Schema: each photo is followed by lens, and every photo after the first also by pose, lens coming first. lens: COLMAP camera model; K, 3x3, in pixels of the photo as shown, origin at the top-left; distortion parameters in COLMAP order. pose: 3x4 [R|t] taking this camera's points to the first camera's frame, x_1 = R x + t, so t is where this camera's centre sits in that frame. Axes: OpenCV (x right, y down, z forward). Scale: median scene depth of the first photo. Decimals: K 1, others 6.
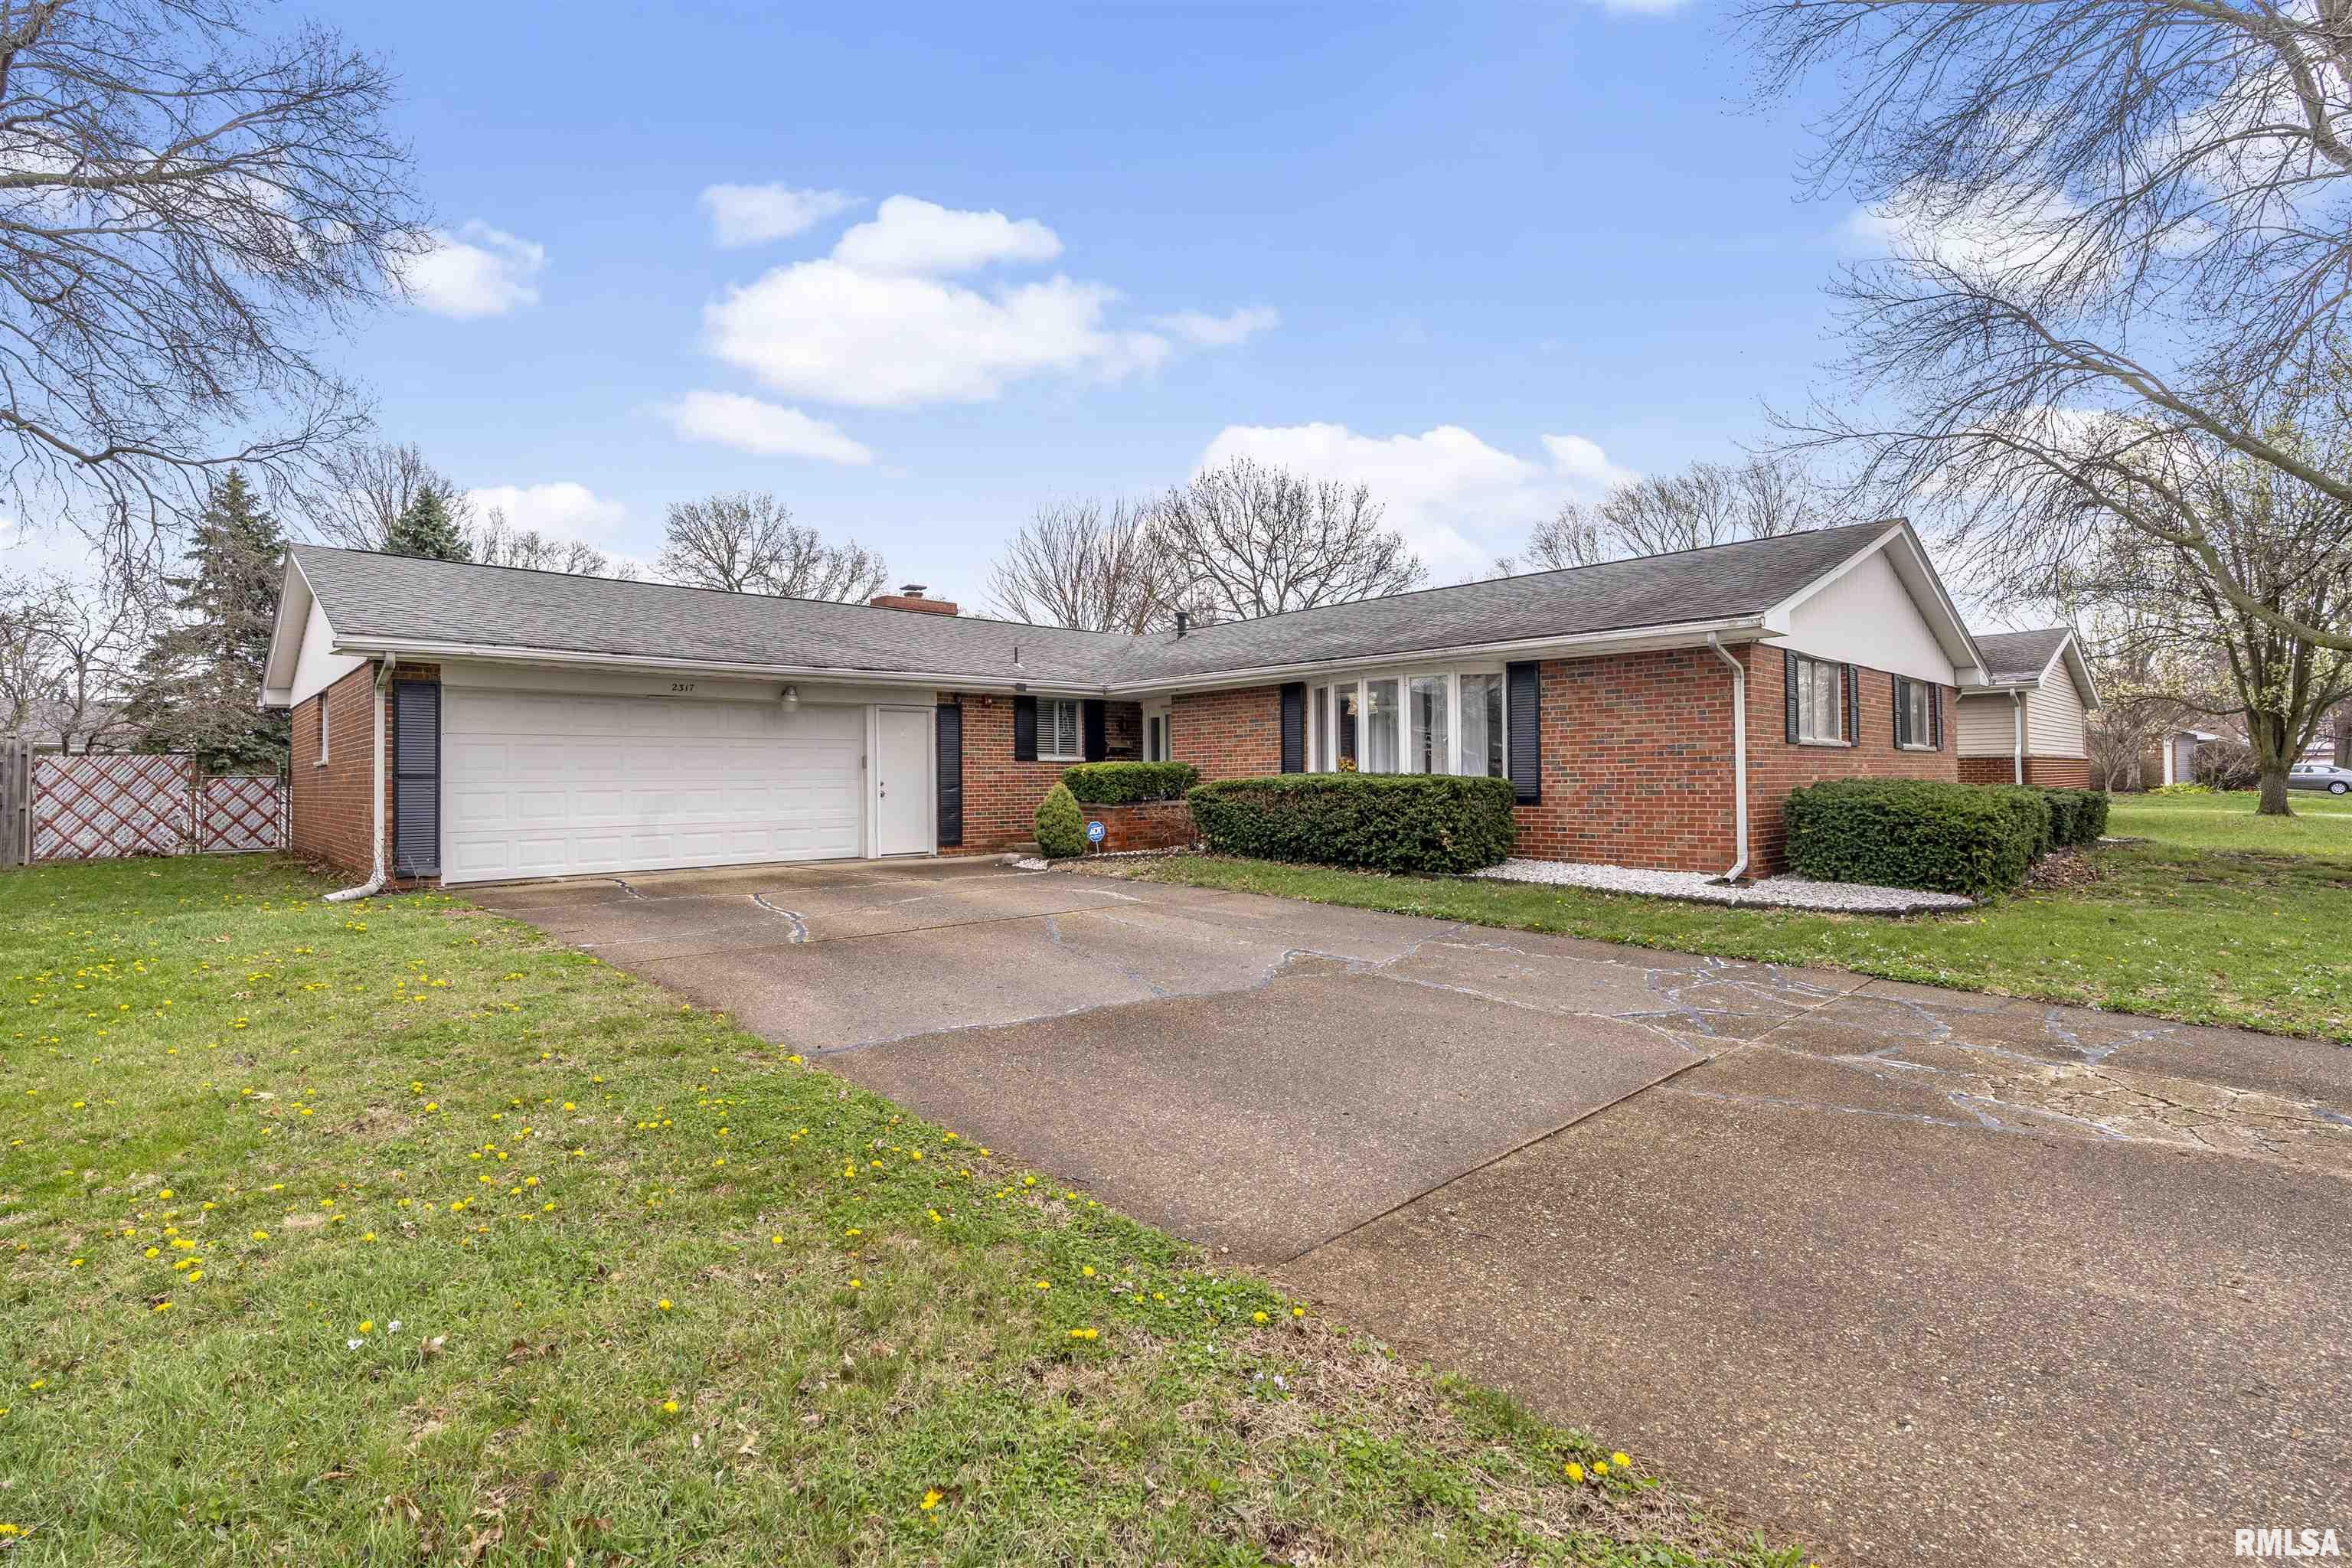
lens RADIAL K [[1087.6, 0, 1176.0], [0, 1087.6, 784.0], [0, 0, 1]] dist [-0.004341, 0.000714]
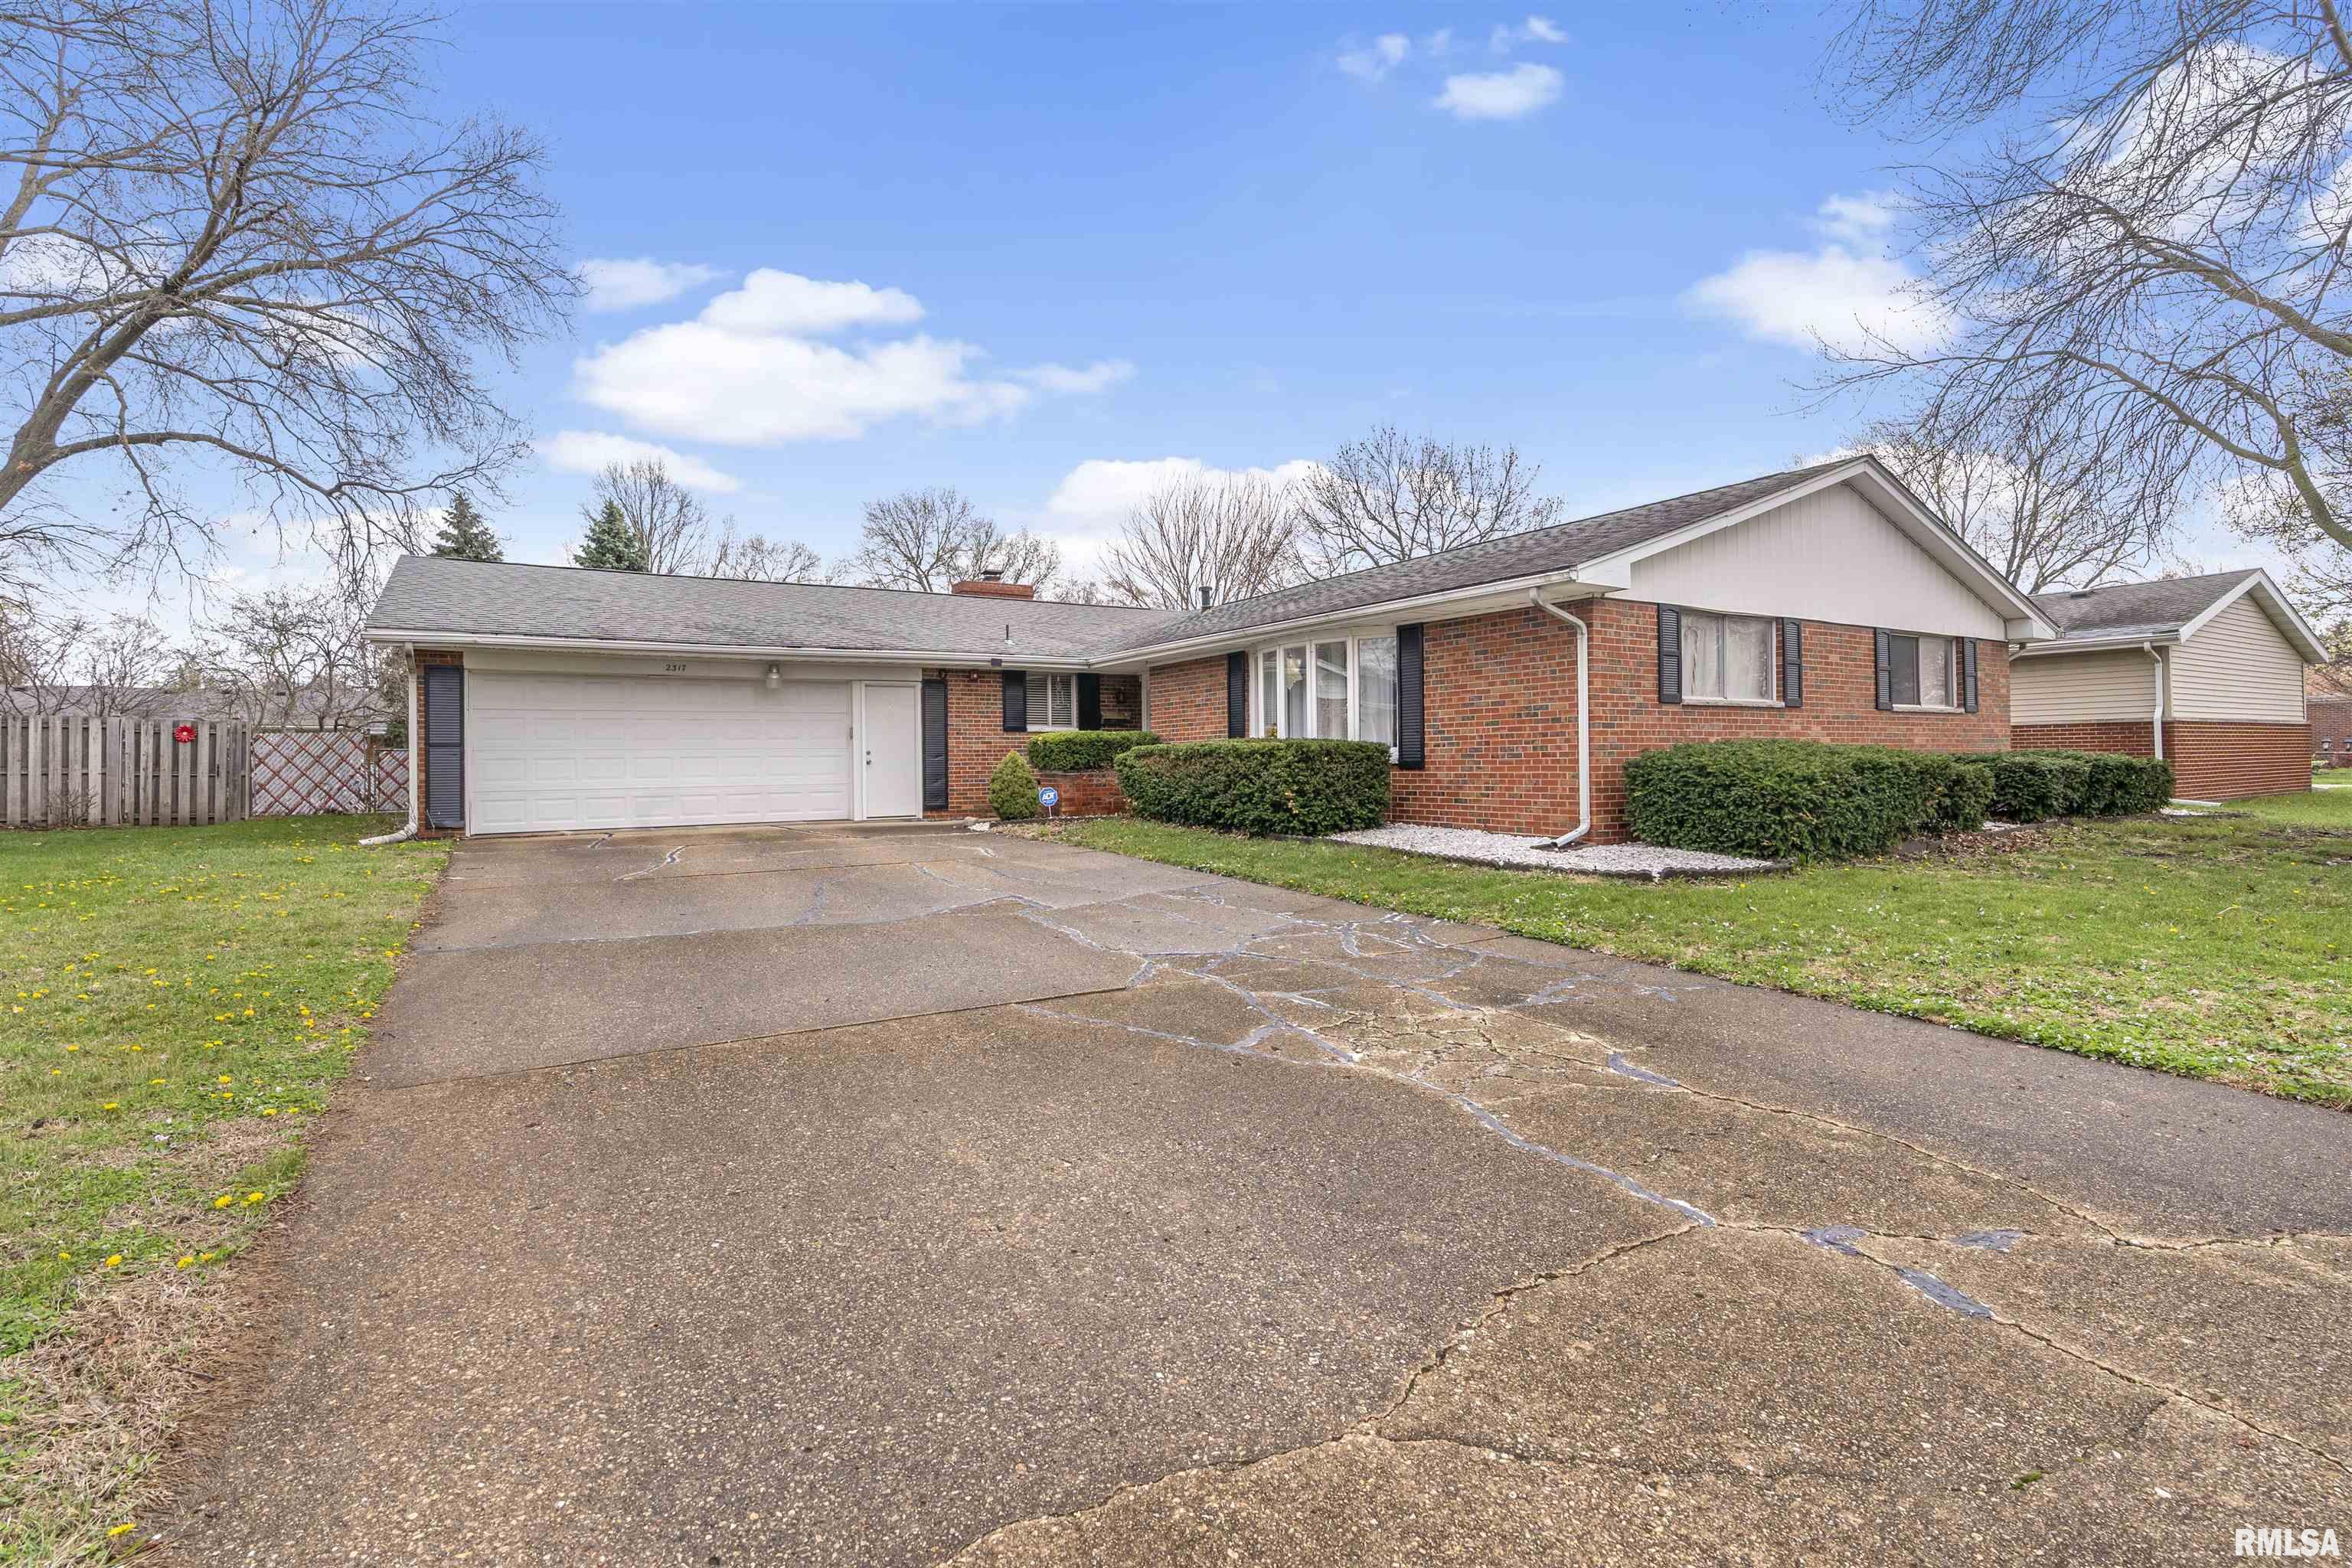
lens RADIAL K [[1087.6, 0, 1176.0], [0, 1087.6, 784.0], [0, 0, 1]] dist [-0.004341, 0.000714]
pose [[0.978746, 0.002634, -0.205058, 0.262297], [0.001248, 0.999822, 0.018800, 0.011231], [0.205071, -0.018657, 0.978569, -0.012492]]
